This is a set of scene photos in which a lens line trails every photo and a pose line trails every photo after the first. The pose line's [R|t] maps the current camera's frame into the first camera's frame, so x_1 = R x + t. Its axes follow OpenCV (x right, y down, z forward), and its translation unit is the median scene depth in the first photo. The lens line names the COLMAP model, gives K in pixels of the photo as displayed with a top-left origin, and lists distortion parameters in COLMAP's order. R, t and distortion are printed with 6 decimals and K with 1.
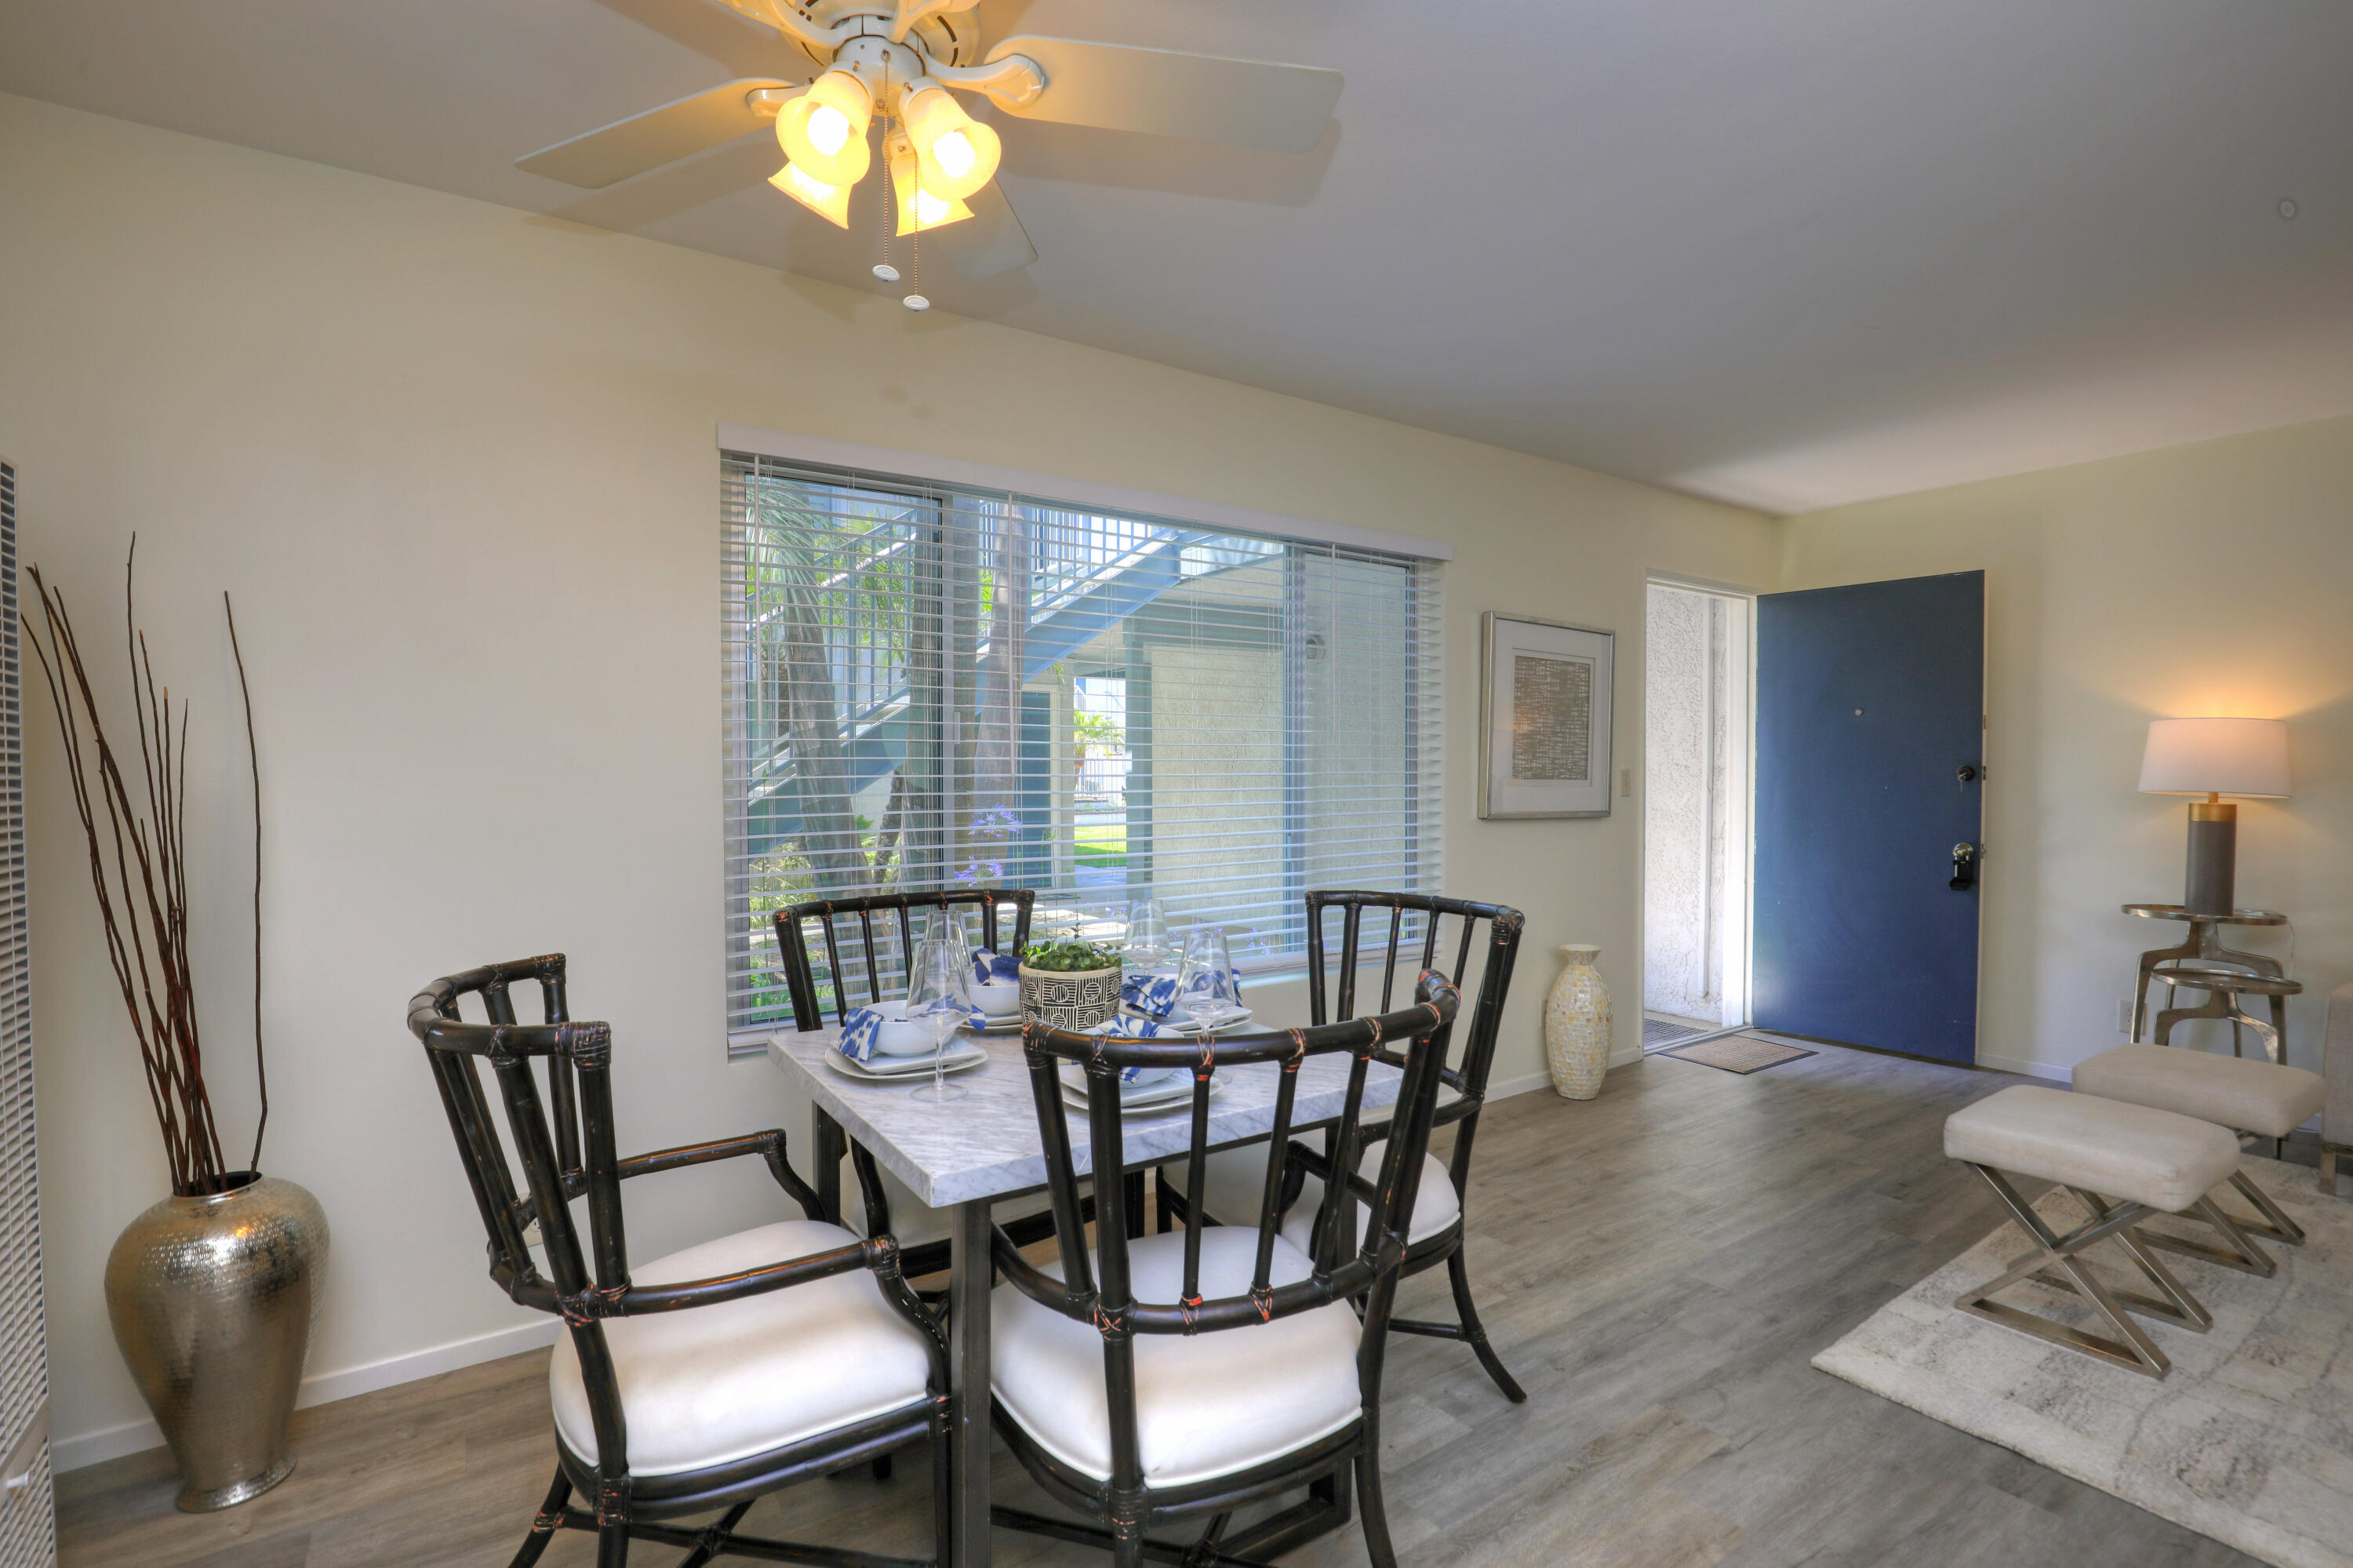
lens RADIAL K [[1098.8, 0, 1176.5], [0, 1098.8, 784.0], [0, 0, 1]] dist [-0.022325, 0.000091]
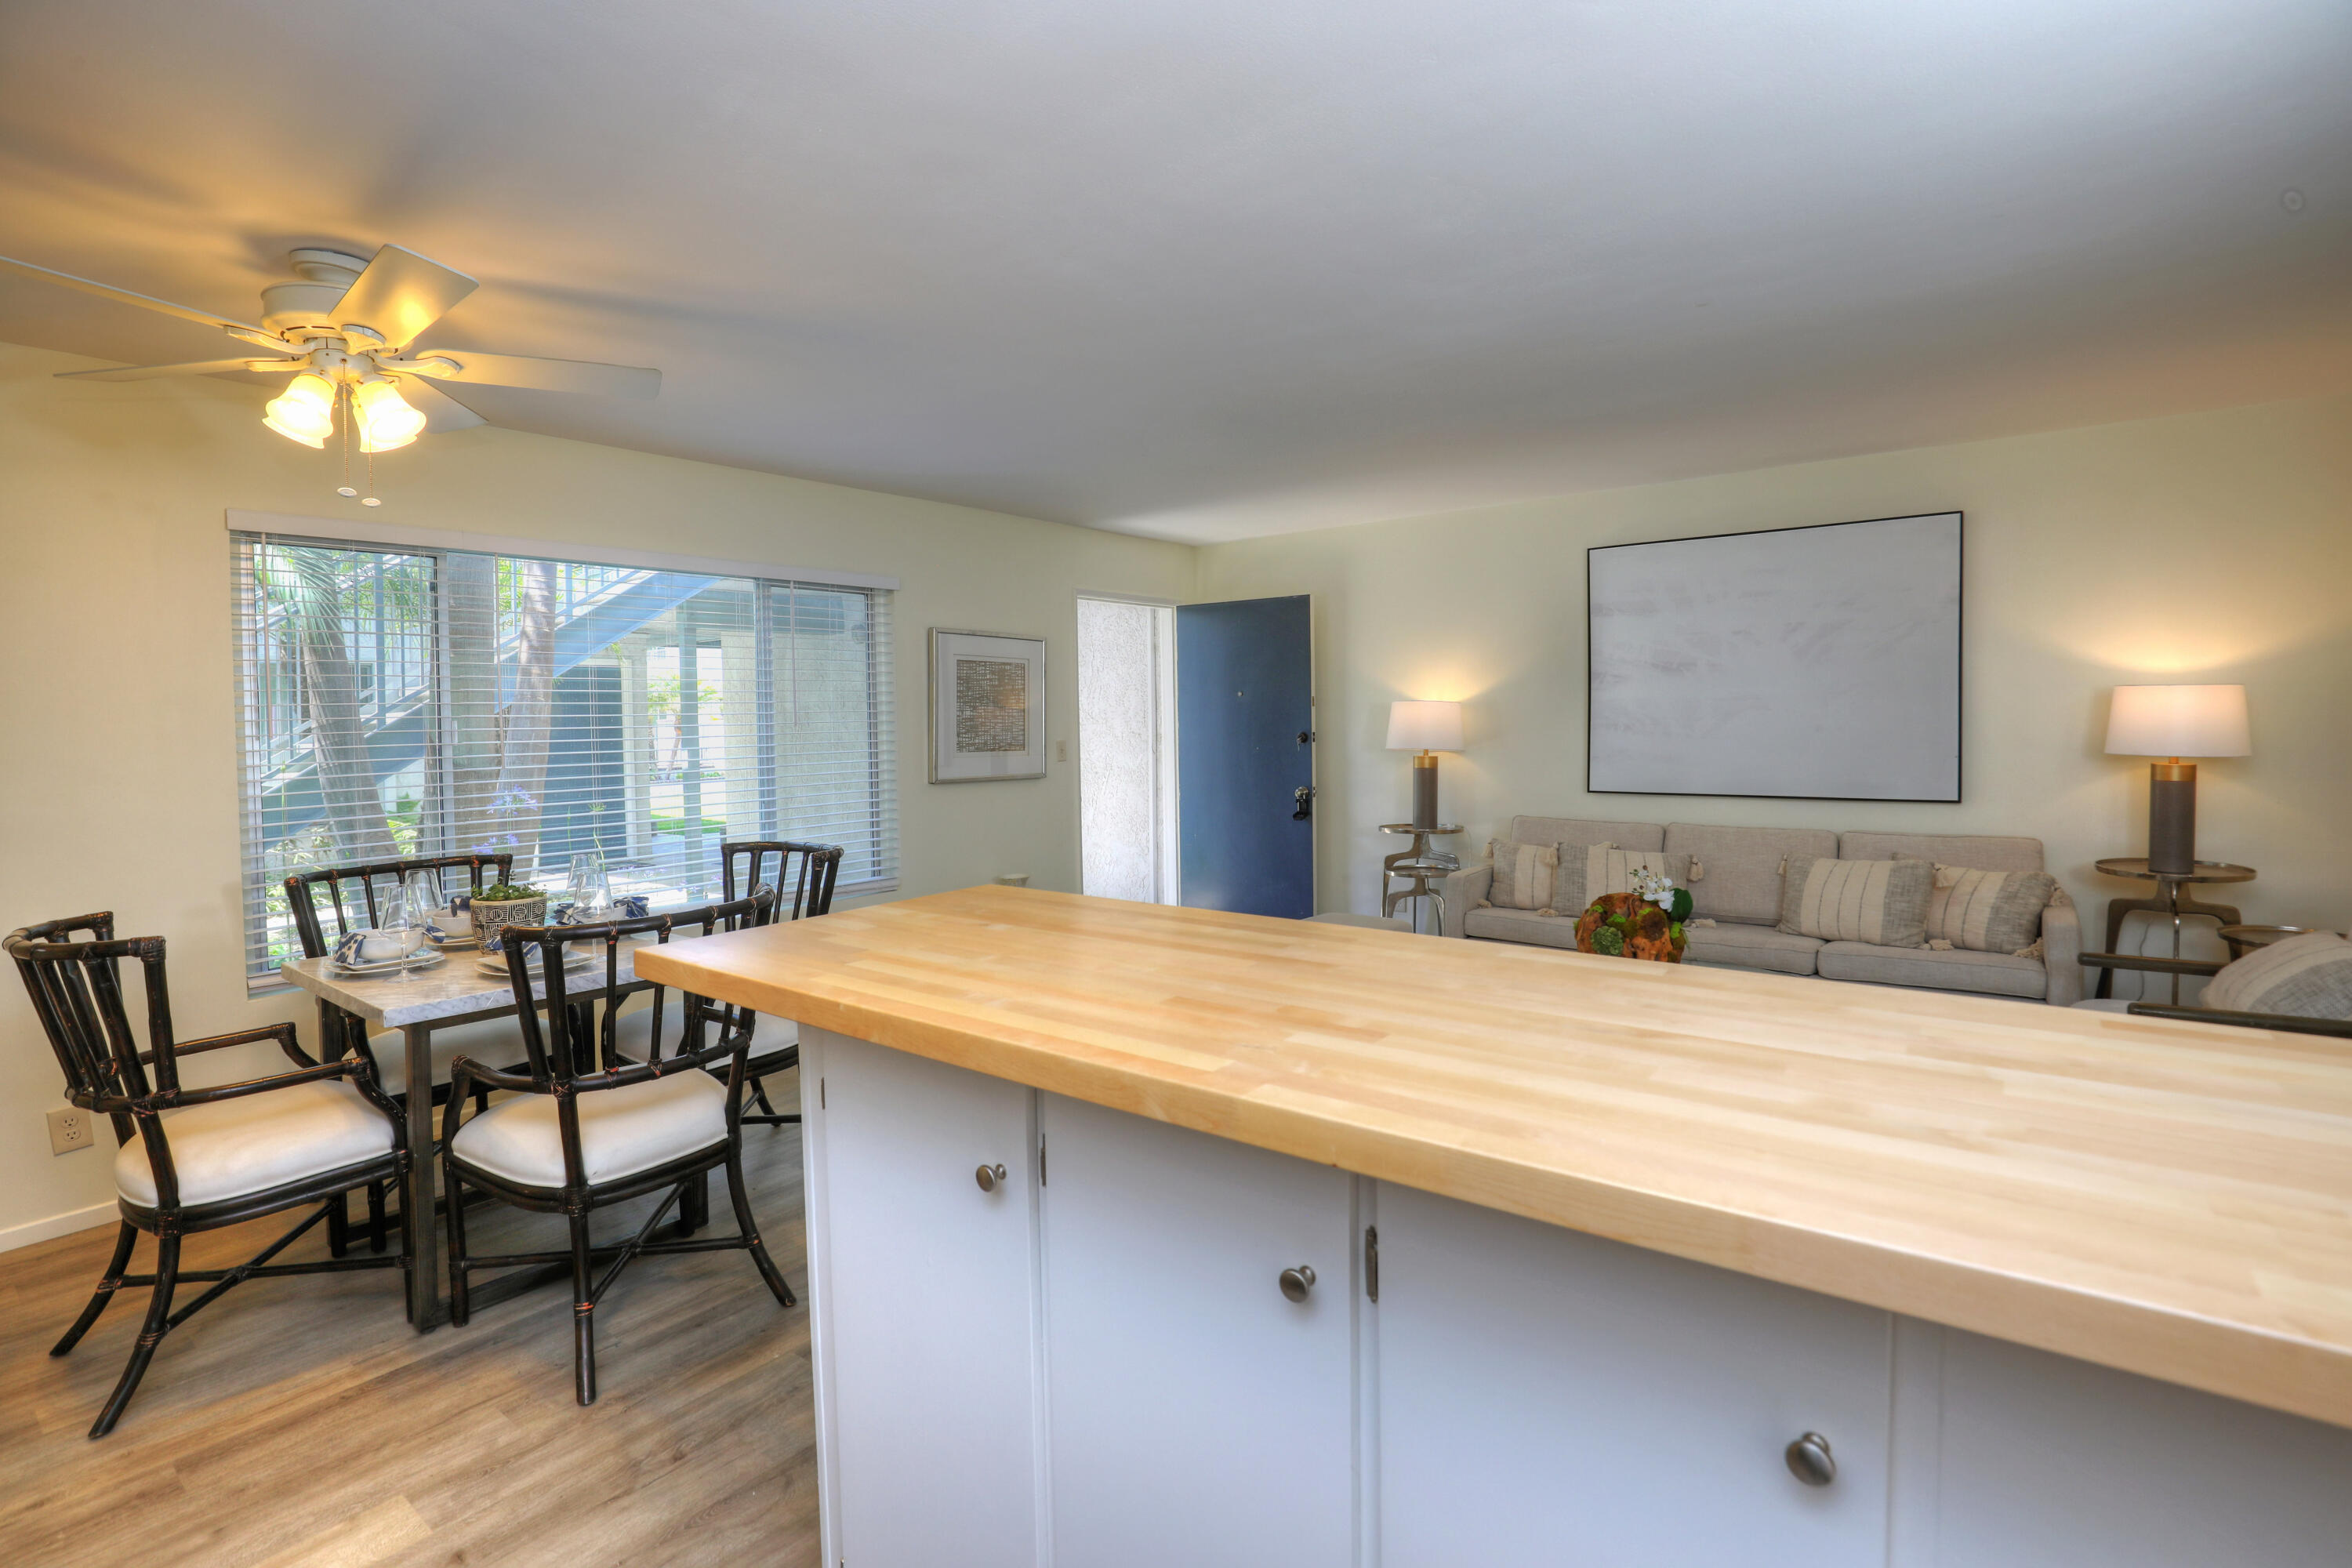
lens RADIAL K [[1132.2, 0, 1205.1], [0, 1132.2, 733.4], [0, 0, 1]] dist [-0.004667, -0.000795]
pose [[0.949662, -0.023869, 0.312366, 0.191795], [0.024407, 0.999700, 0.002188, -0.027291], [-0.312325, 0.005547, 0.949959, -0.466560]]
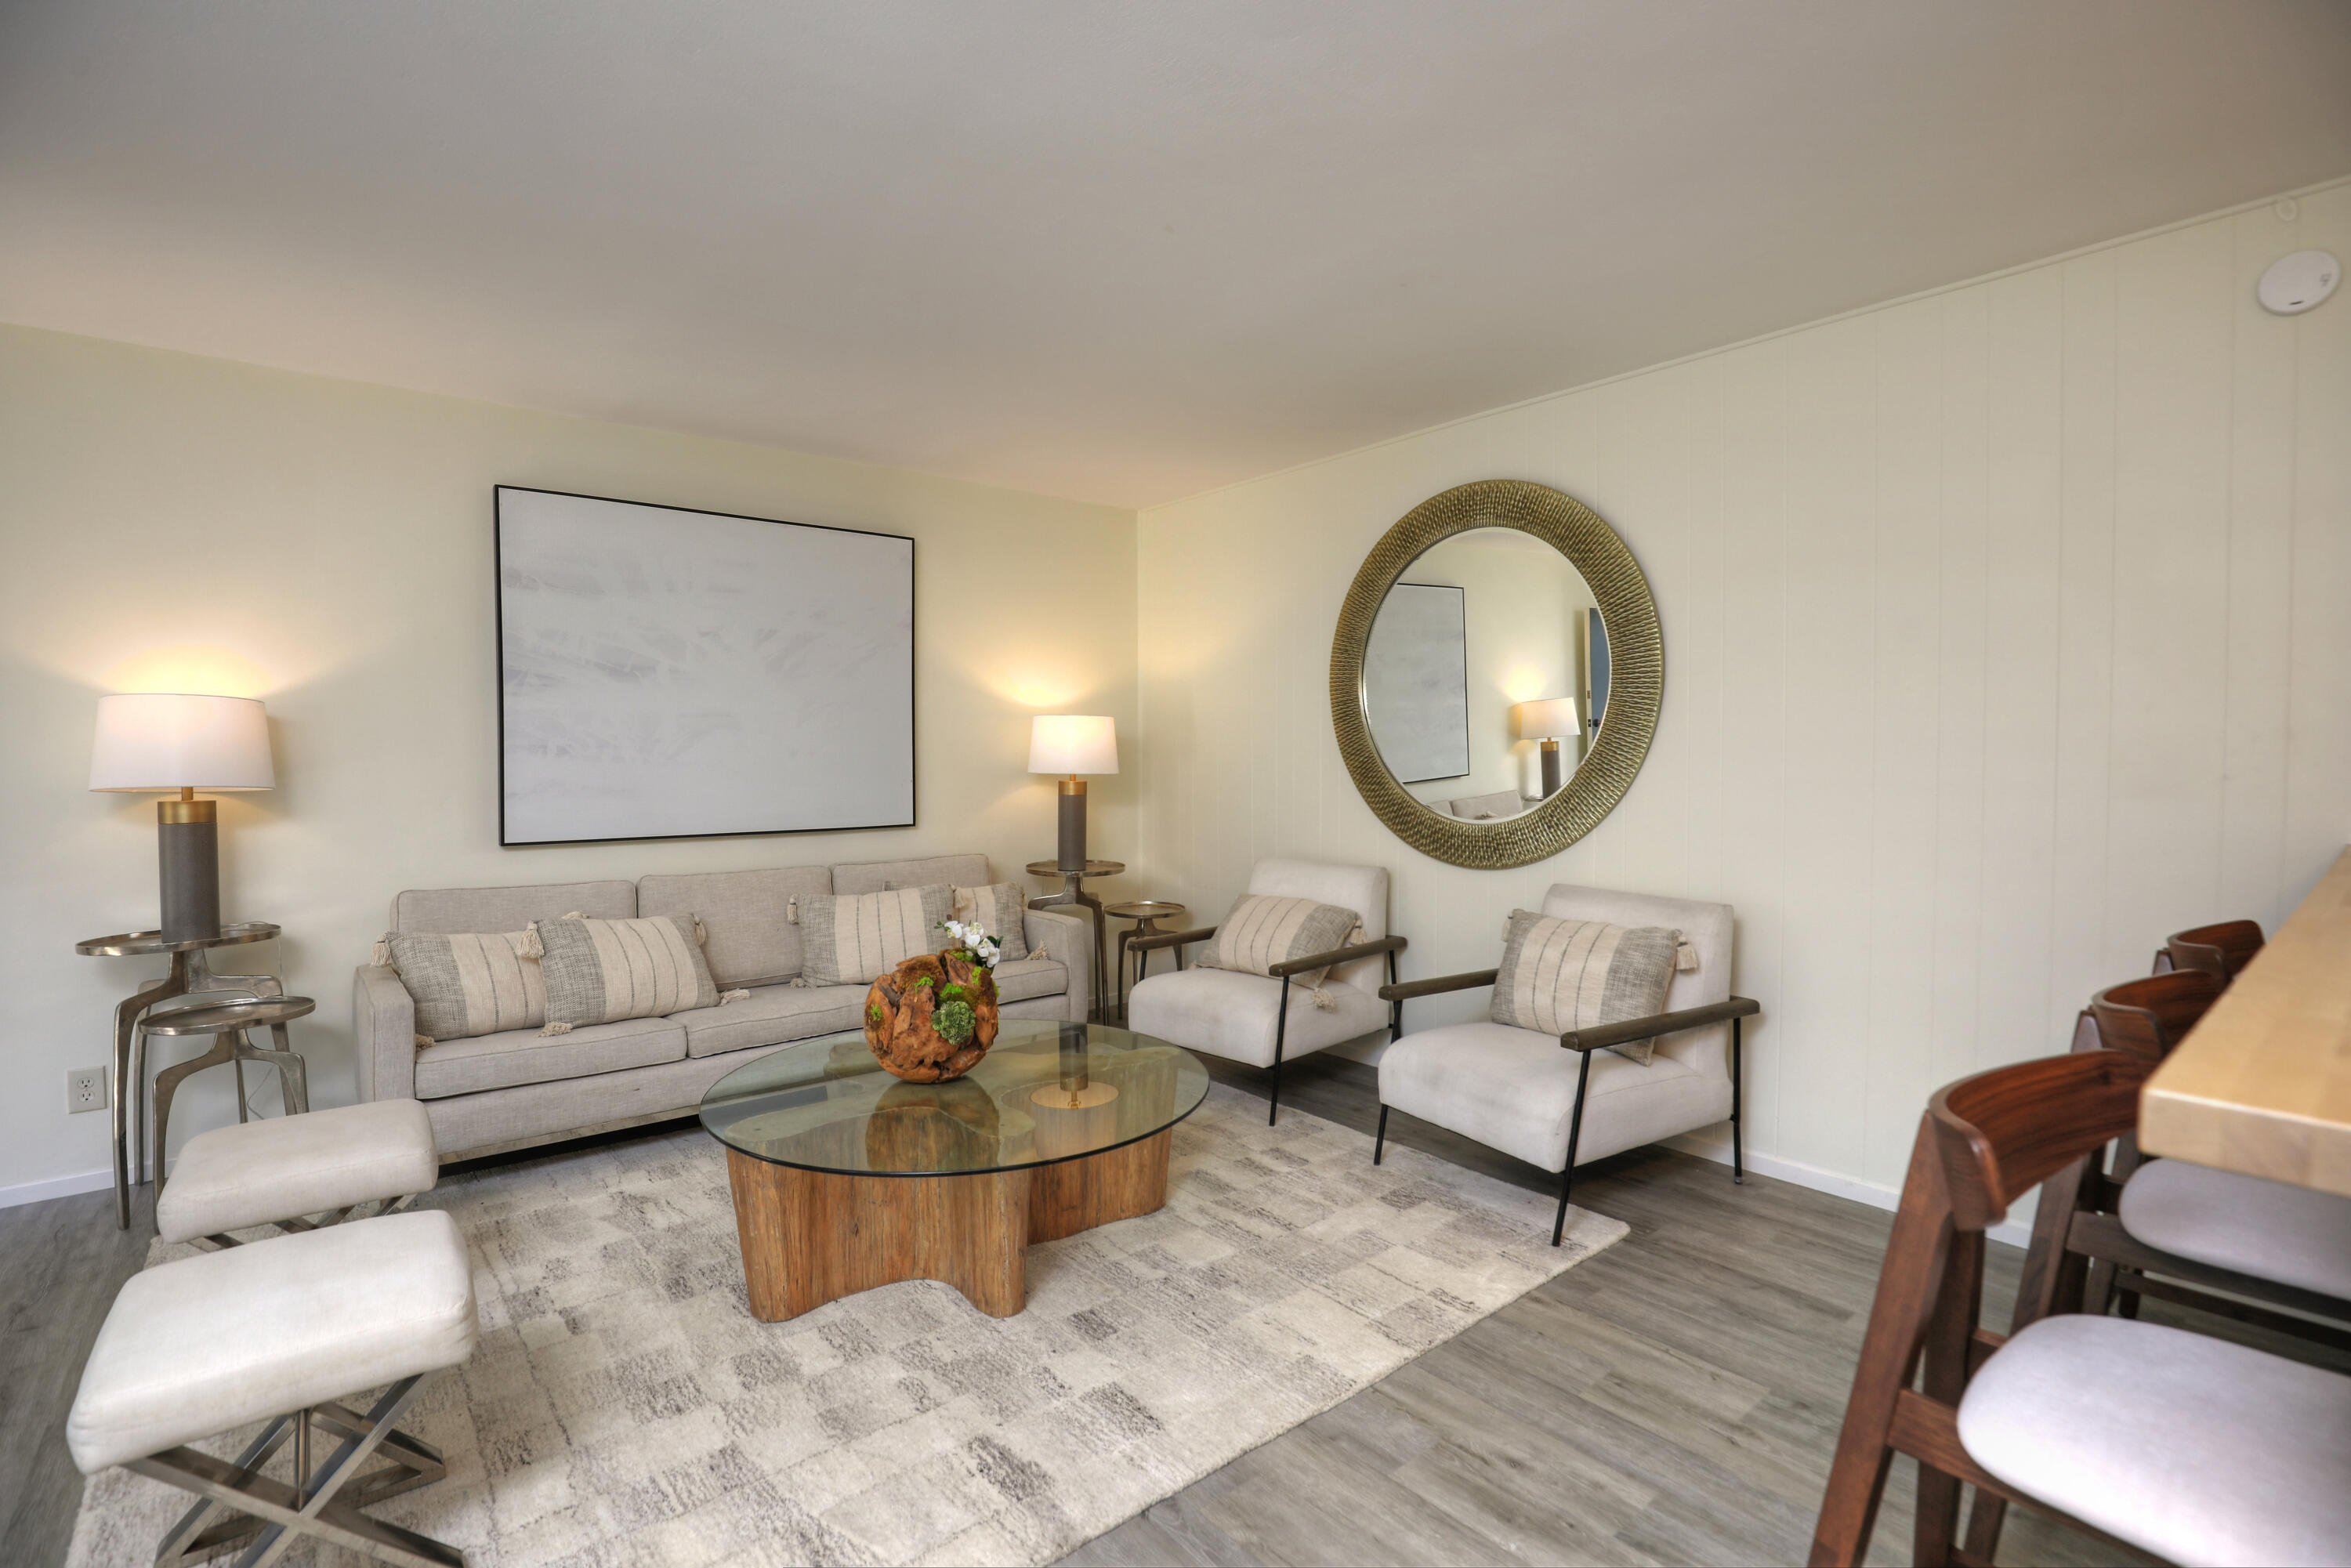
lens RADIAL K [[1116.8, 0, 1203.1], [0, 1116.8, 797.8], [0, 0, 1]] dist [-0.029697, 0.000096]
pose [[-0.088384, -0.042167, 0.995194, 0.089988], [0.020335, 0.998819, 0.044127, -0.005106], [-0.995879, 0.024137, -0.087422, 0.344295]]
